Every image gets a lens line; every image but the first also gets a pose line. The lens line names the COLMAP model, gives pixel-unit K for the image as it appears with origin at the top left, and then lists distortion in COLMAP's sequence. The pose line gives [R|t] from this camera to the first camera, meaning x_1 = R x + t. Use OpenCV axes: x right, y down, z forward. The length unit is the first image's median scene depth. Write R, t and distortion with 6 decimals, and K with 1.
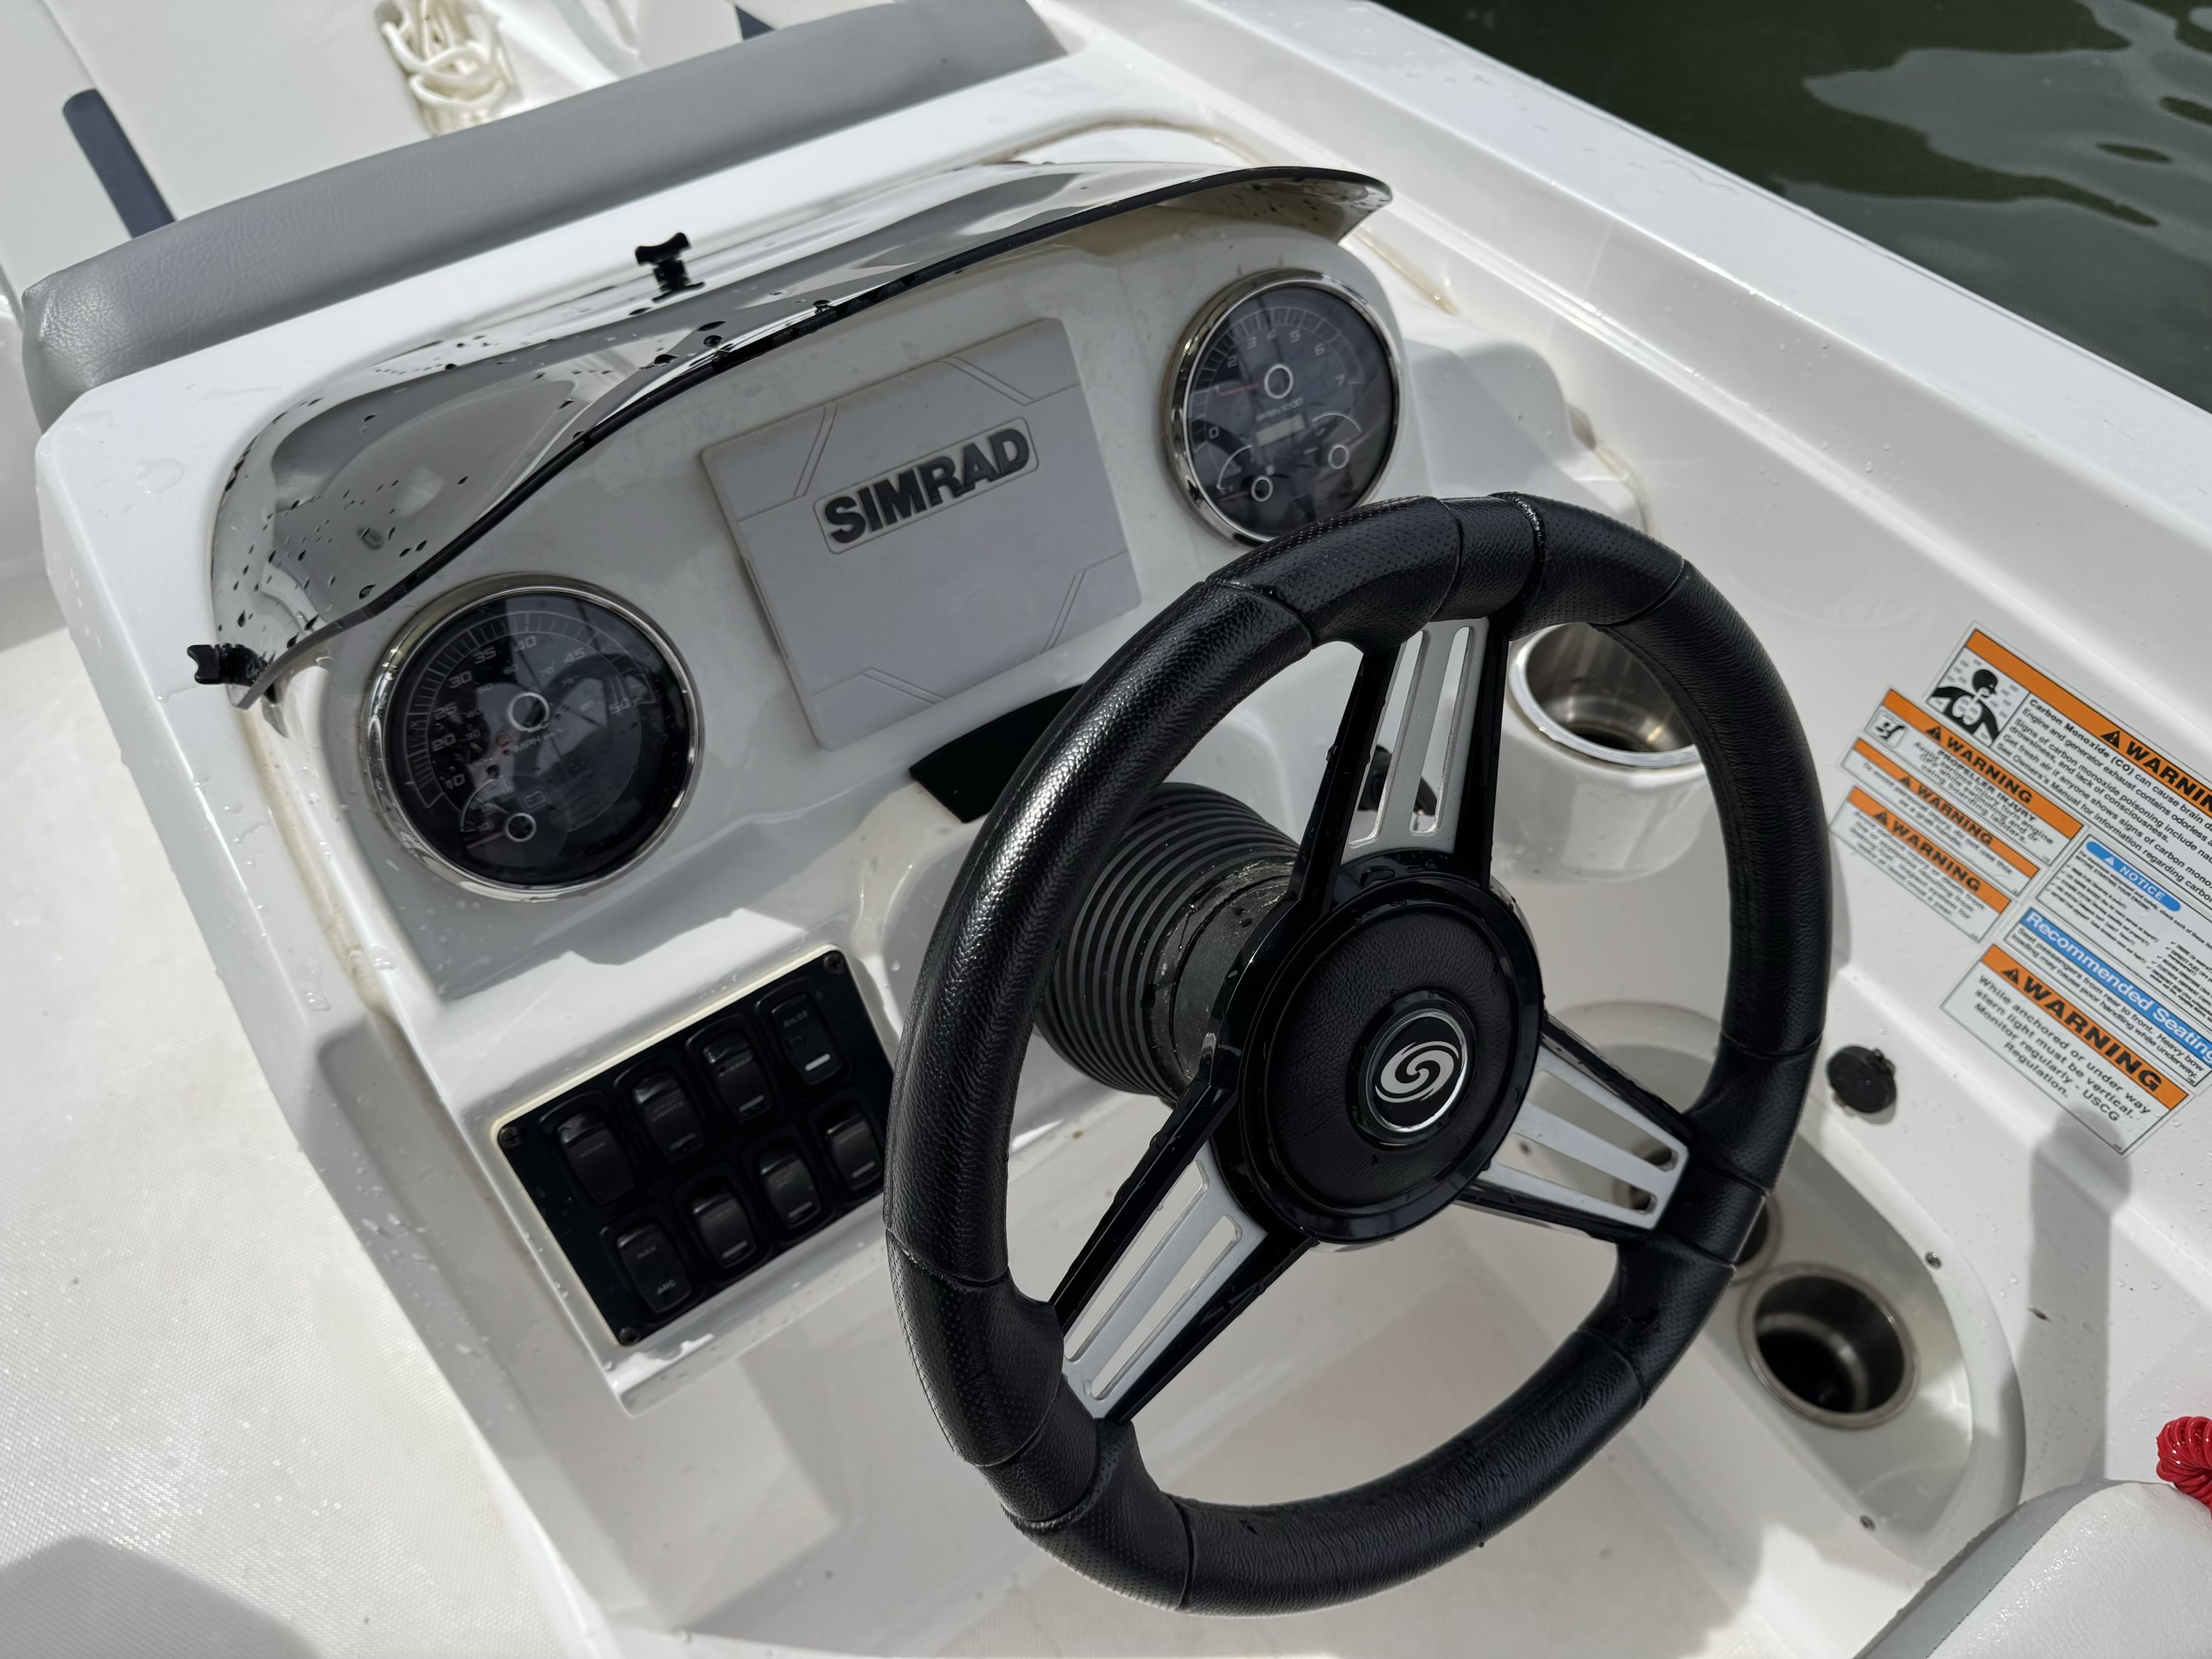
lens RADIAL K [[1598.7, 0, 1102.3], [0, 1598.7, 852.5], [0, 0, 1]] dist [0.031467, -0.023066]
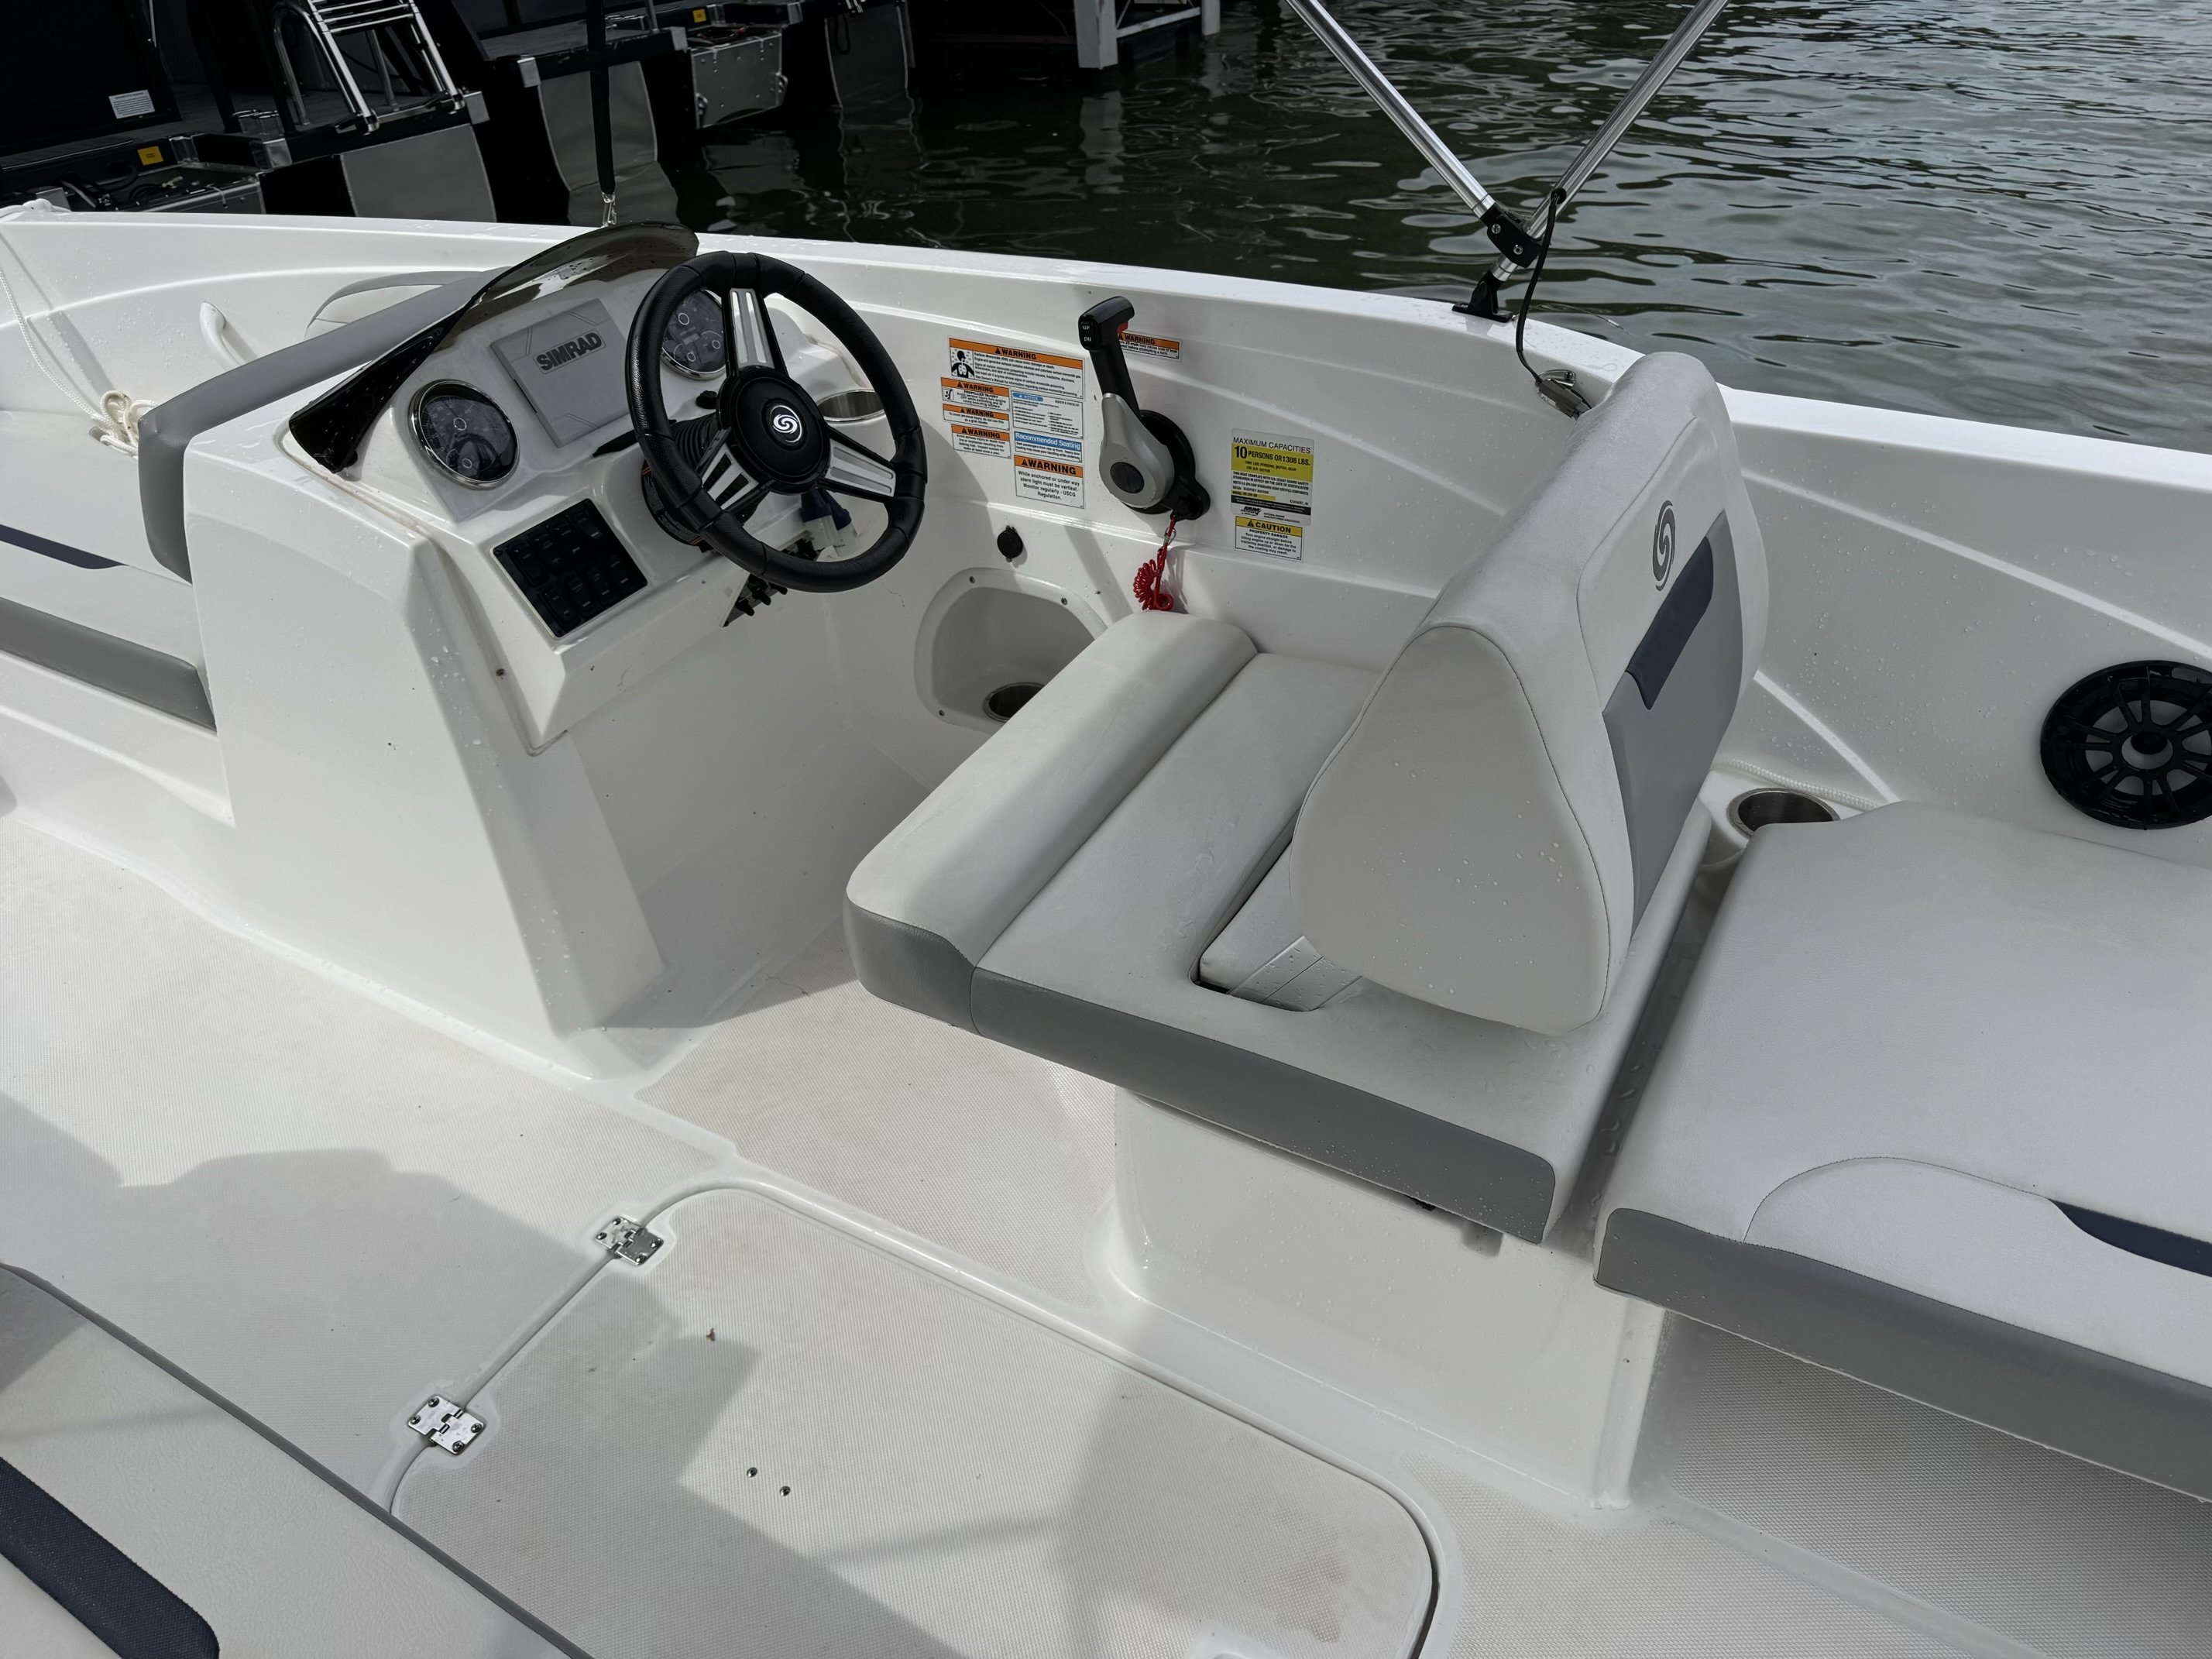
lens RADIAL K [[1598.7, 0, 1102.3], [0, 1598.7, 852.5], [0, 0, 1]] dist [0.031467, -0.023066]
pose [[0.902989, -0.300477, 0.307123, -0.364513], [0.373450, 0.902349, -0.215179, 1.402506], [-0.212475, 0.308999, 0.927024, -1.423222]]
